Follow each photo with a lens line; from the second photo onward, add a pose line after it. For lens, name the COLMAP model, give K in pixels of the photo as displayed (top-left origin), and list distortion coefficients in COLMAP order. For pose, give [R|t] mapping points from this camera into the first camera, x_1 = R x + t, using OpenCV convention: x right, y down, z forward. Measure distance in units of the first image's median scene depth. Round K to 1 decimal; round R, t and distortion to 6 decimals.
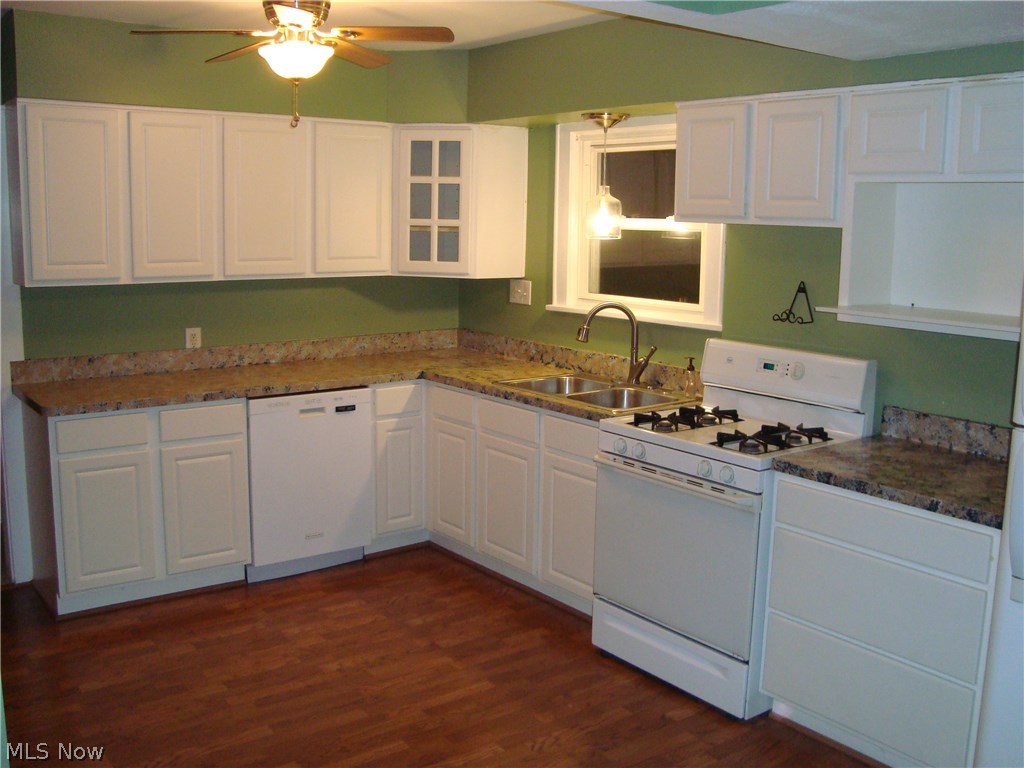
lens RADIAL K [[1019.3, 0, 513.2], [0, 1019.3, 355.7], [0, 0, 1]] dist [-0.162366, 0.273187]
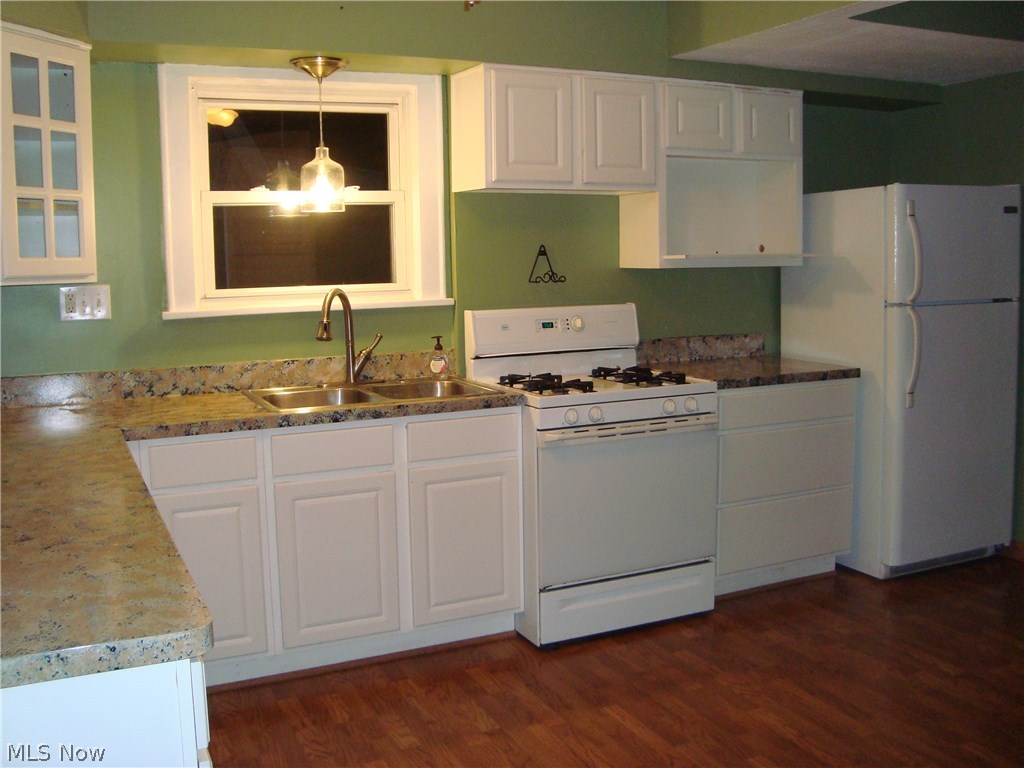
lens RADIAL K [[1019.3, 0, 513.2], [0, 1019.3, 355.7], [0, 0, 1]] dist [-0.162366, 0.273187]
pose [[0.203384, -0.122952, 0.971348, -0.740970], [0.152996, 0.983888, 0.092504, -0.057975], [-0.967071, 0.129799, 0.218918, 0.745173]]
